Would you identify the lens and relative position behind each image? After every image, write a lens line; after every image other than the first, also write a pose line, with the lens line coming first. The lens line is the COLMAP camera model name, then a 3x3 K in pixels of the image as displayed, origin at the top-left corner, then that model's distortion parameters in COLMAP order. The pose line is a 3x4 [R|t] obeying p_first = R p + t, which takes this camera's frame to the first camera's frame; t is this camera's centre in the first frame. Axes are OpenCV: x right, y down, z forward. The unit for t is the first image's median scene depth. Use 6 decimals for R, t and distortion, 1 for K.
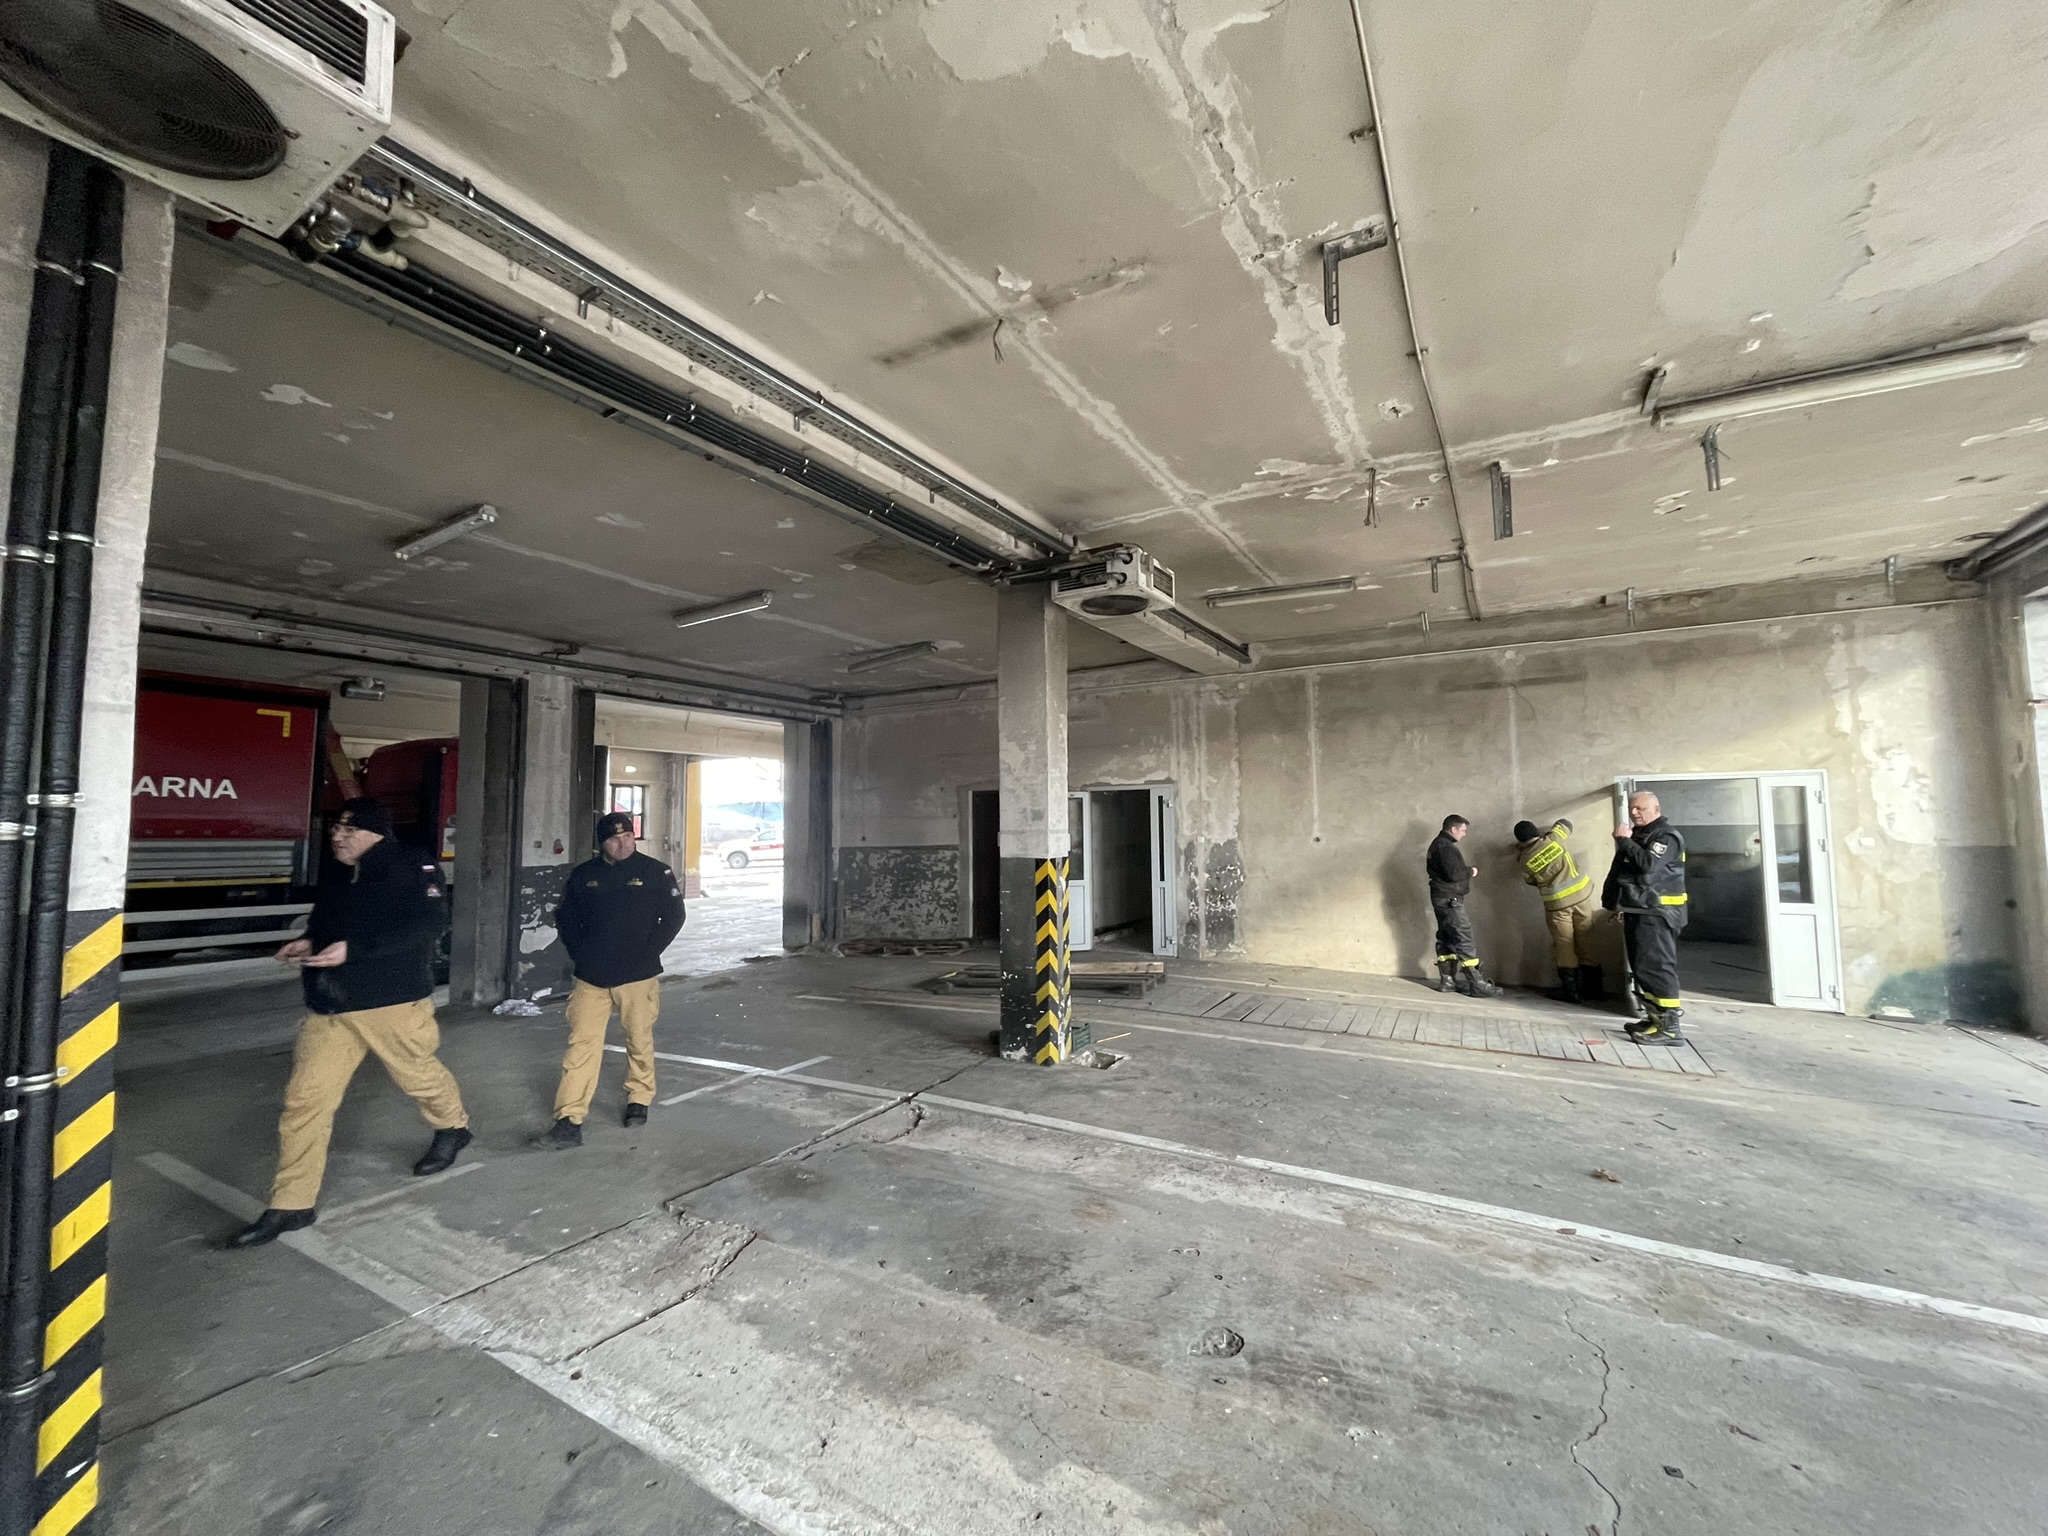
lens RADIAL K [[826.5, 0, 1027.1], [0, 826.5, 768.0], [0, 0, 1]] dist [0.001518, -0.001121]
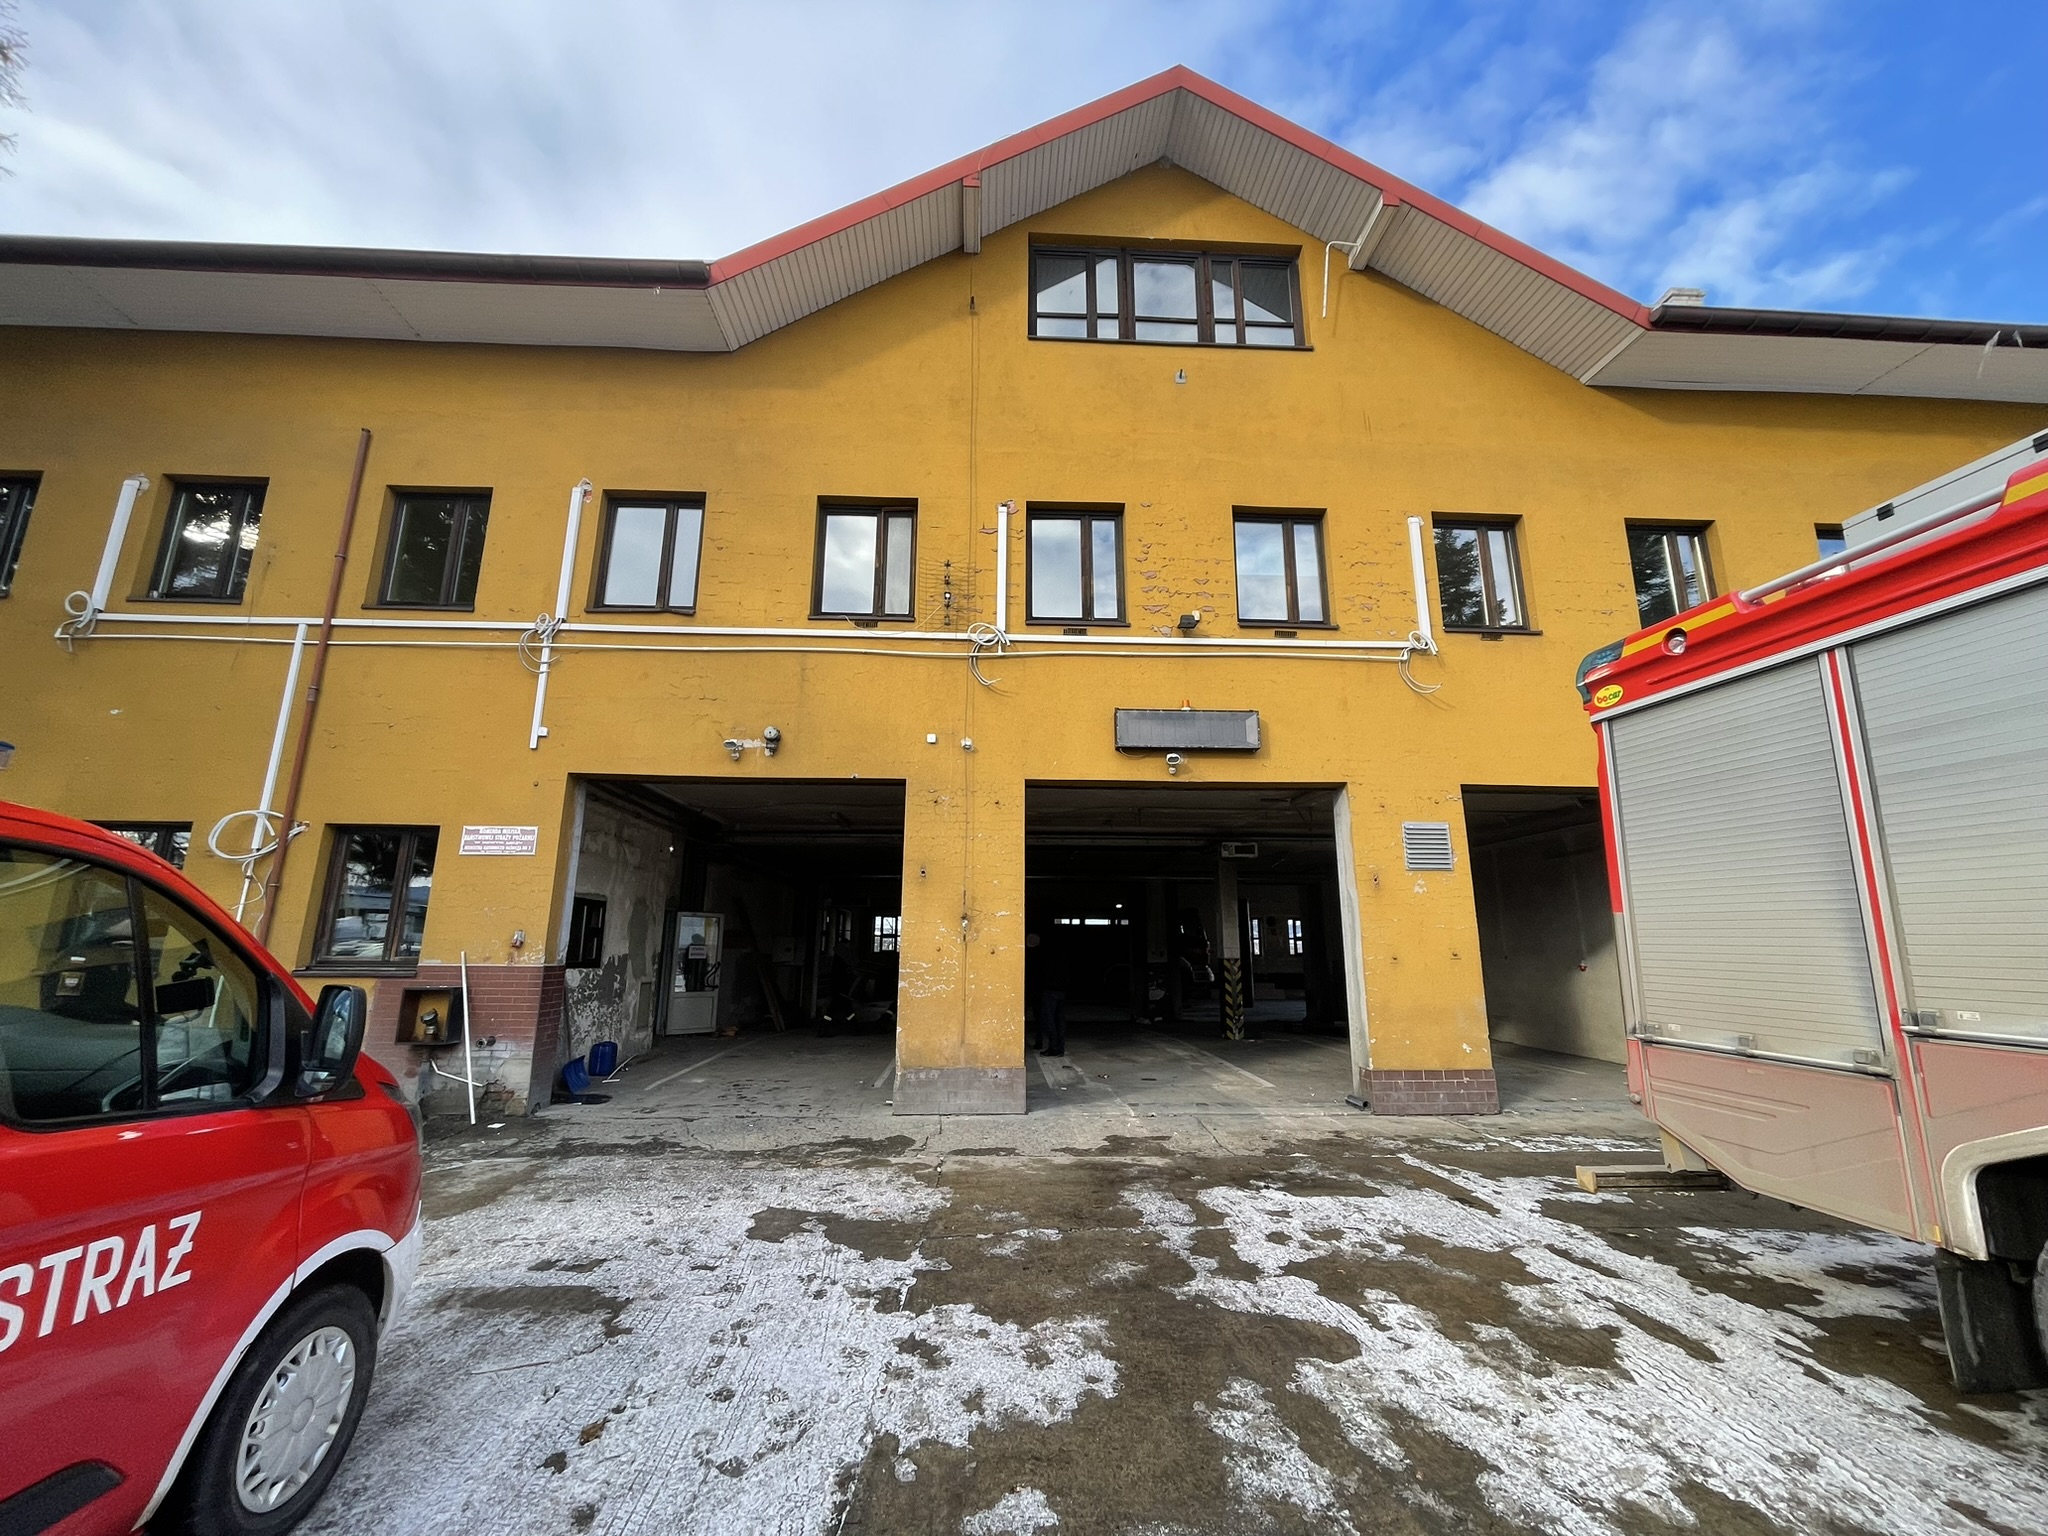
lens RADIAL K [[826.5, 0, 1019.6], [0, 826.5, 774.6], [0, 0, 1]] dist [0.001518, -0.001121]
pose [[0.554080, -0.161083, -0.816730, 1.930004], [0.046977, 0.985587, -0.162516, -0.070770], [0.831137, 0.051680, 0.553661, -1.030420]]
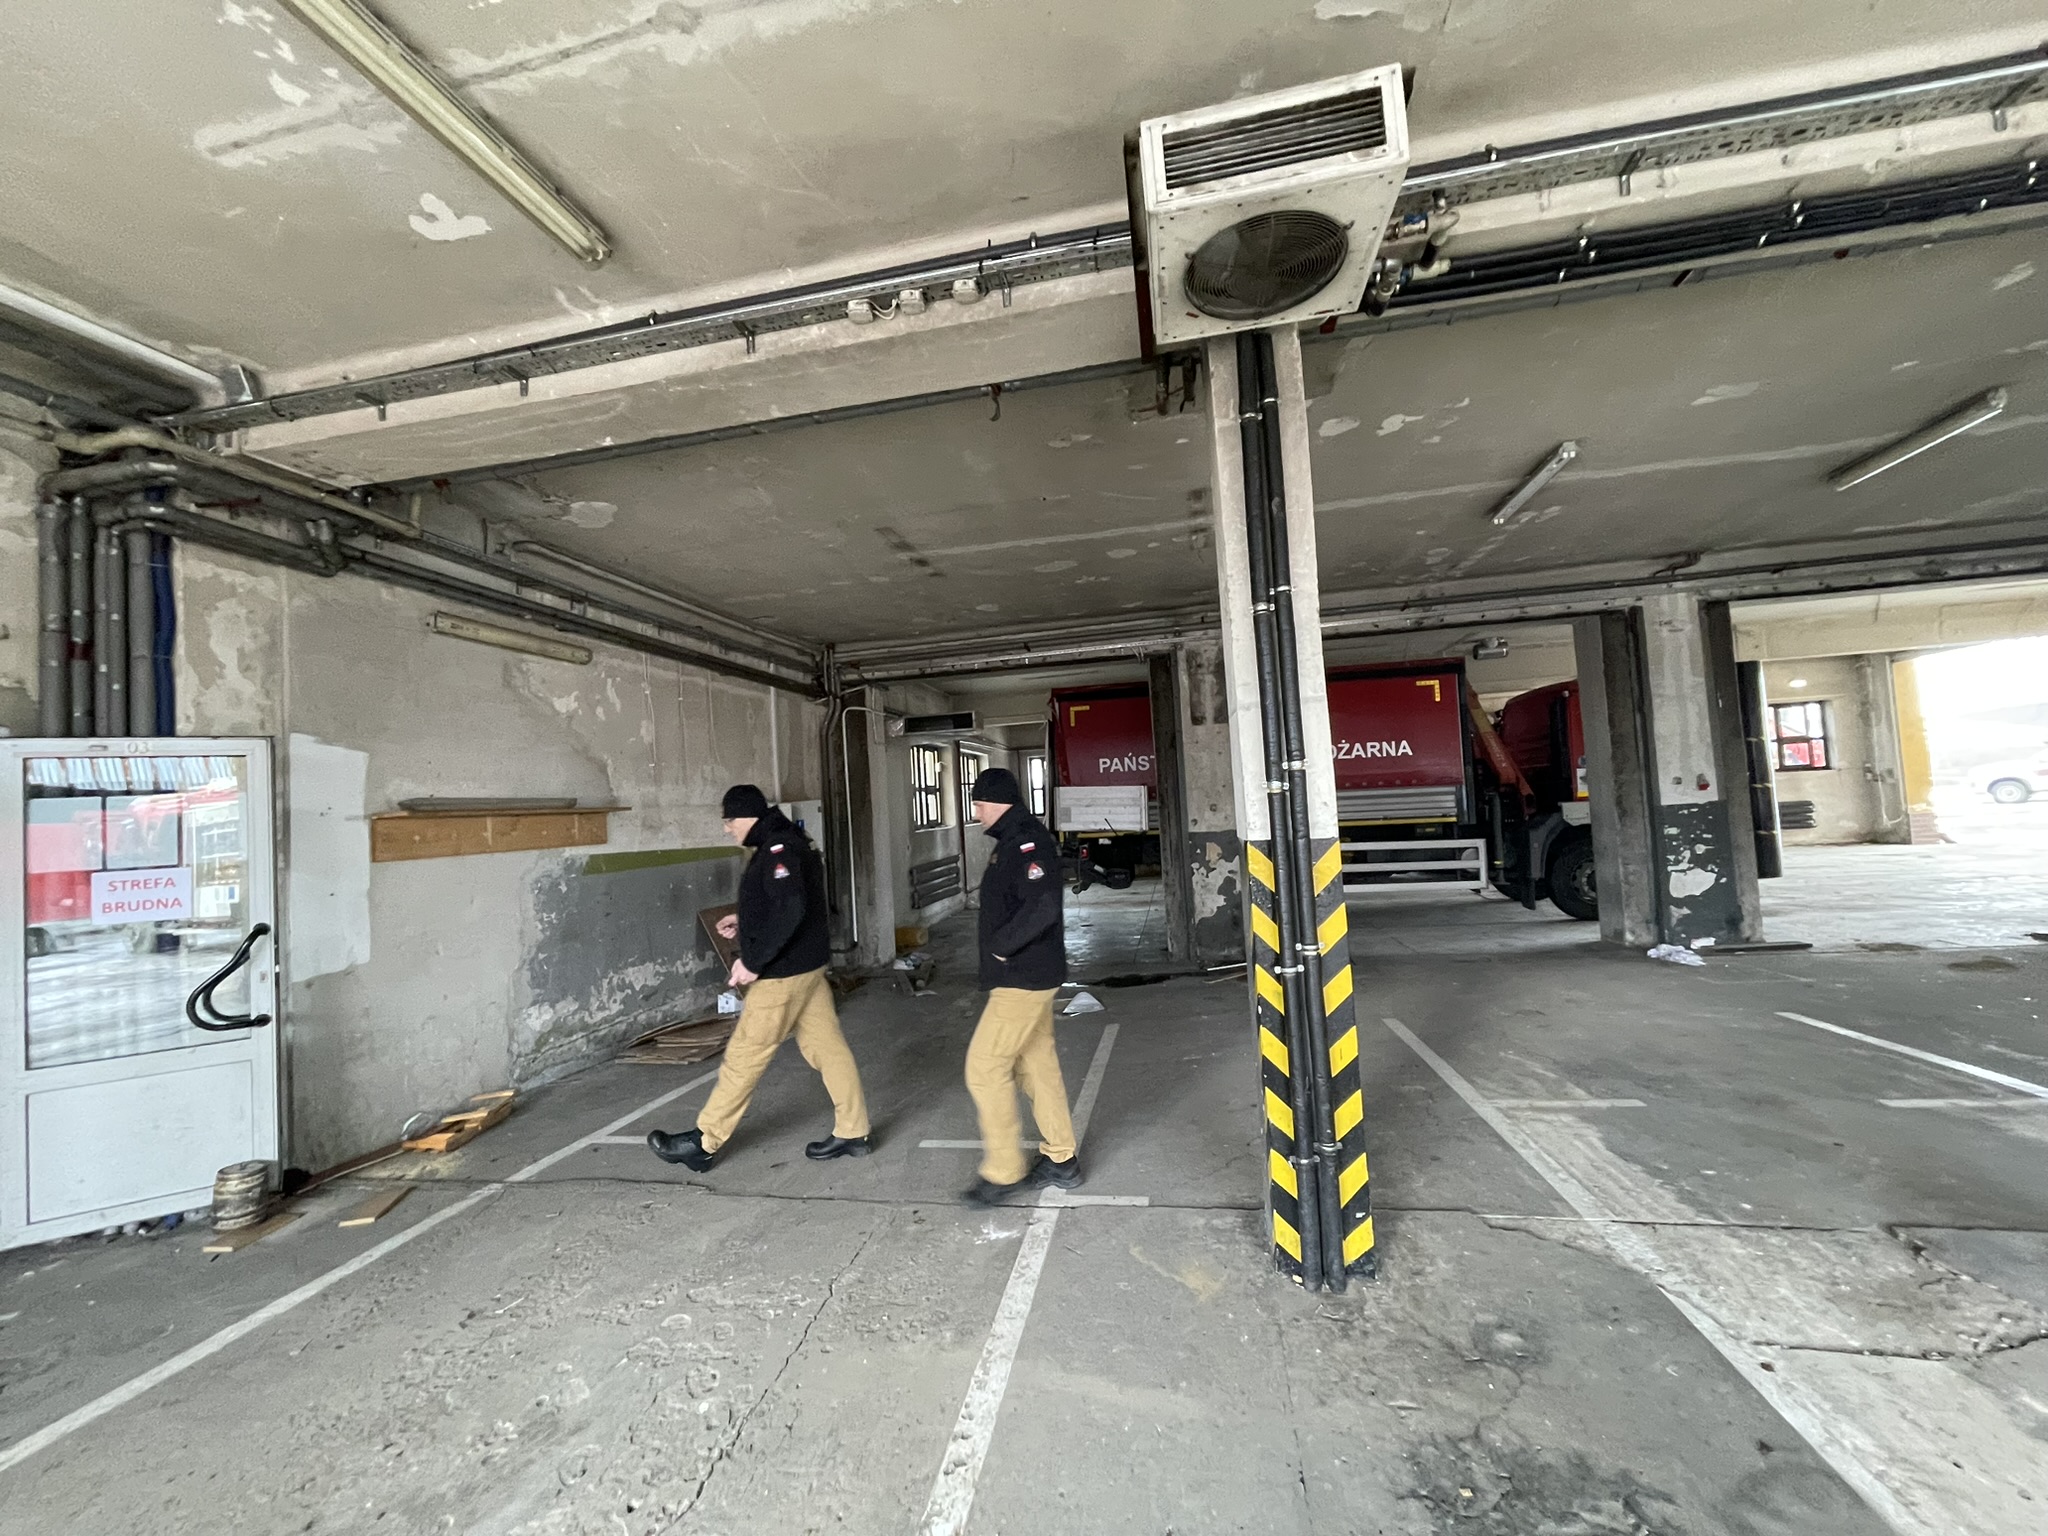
lens RADIAL K [[826.5, 0, 1025.3], [0, 826.5, 770.8], [0, 0, 1]] dist [0.001518, -0.001121]
pose [[0.352520, -0.053478, -0.934275, 0.019962], [0.124234, 0.992203, -0.009918, 0.001047], [0.927521, -0.112572, 0.356416, 0.002806]]
